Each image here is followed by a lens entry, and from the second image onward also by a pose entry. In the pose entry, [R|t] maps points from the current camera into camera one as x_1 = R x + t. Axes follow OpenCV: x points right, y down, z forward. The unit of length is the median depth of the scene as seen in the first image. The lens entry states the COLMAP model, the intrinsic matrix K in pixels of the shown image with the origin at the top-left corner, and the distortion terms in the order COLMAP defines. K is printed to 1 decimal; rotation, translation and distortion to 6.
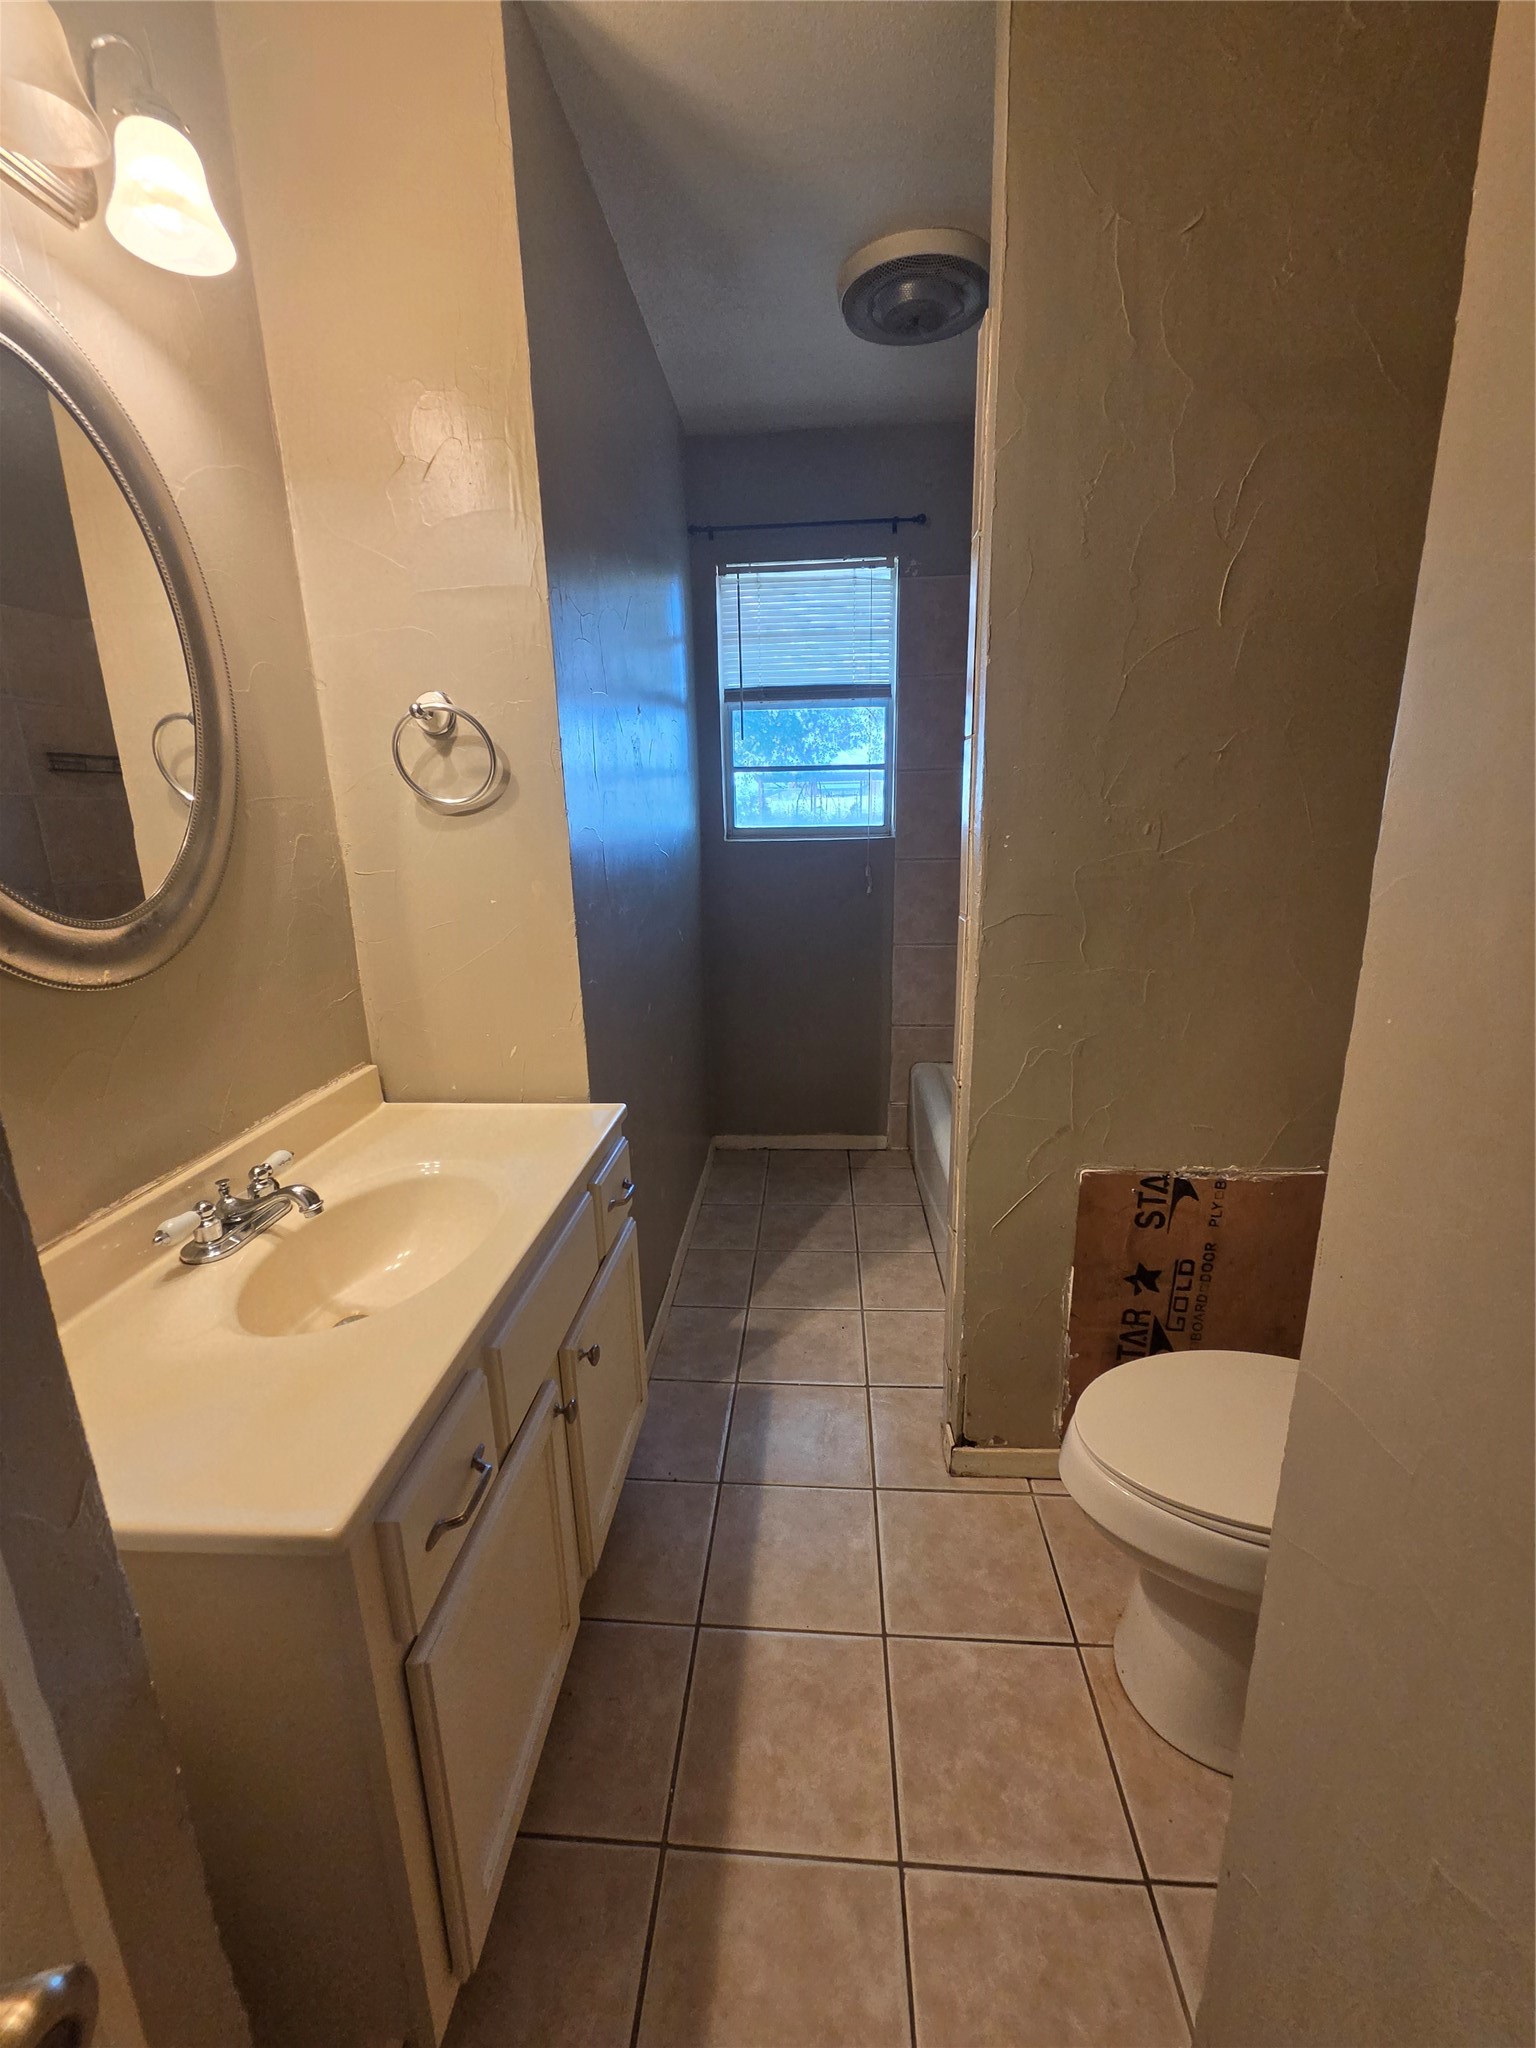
lens RADIAL K [[837.6, 0, 765.1], [0, 837.6, 1020.7], [0, 0, 1]] dist [-0.011706, 0.005659]
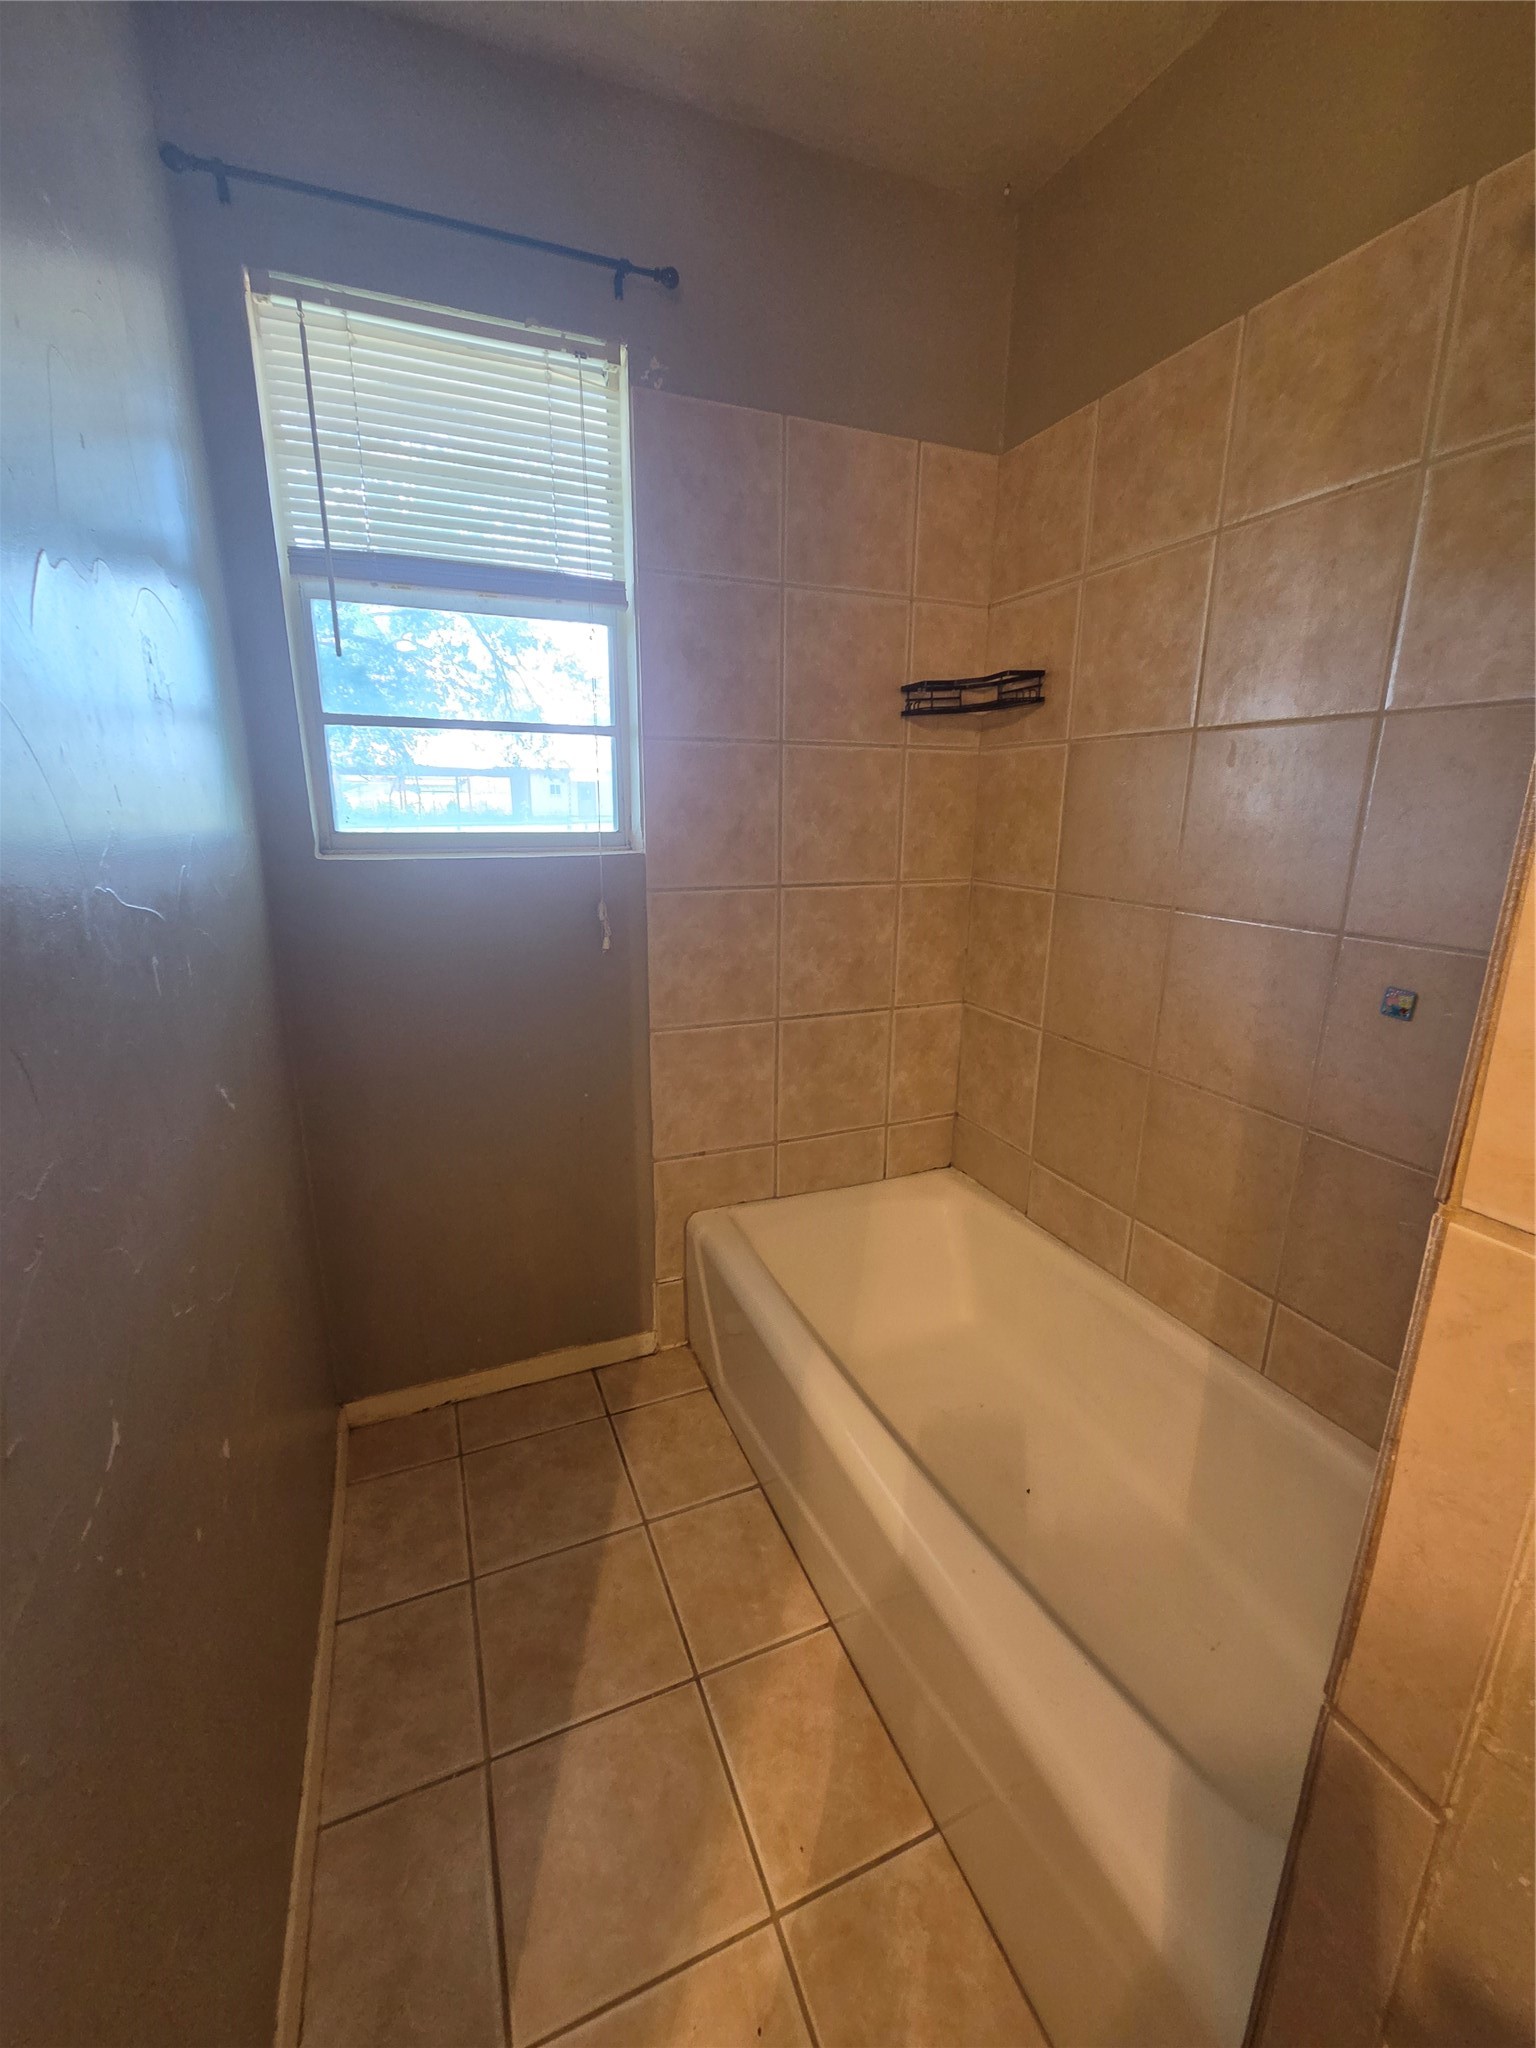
lens RADIAL K [[837.6, 0, 765.1], [0, 837.6, 1020.7], [0, 0, 1]] dist [-0.011706, 0.005659]
pose [[0.899626, -0.083076, 0.428686, -0.029610], [0.082708, 0.996383, 0.019524, -0.106885], [-0.428757, 0.017891, 0.903243, 0.440890]]
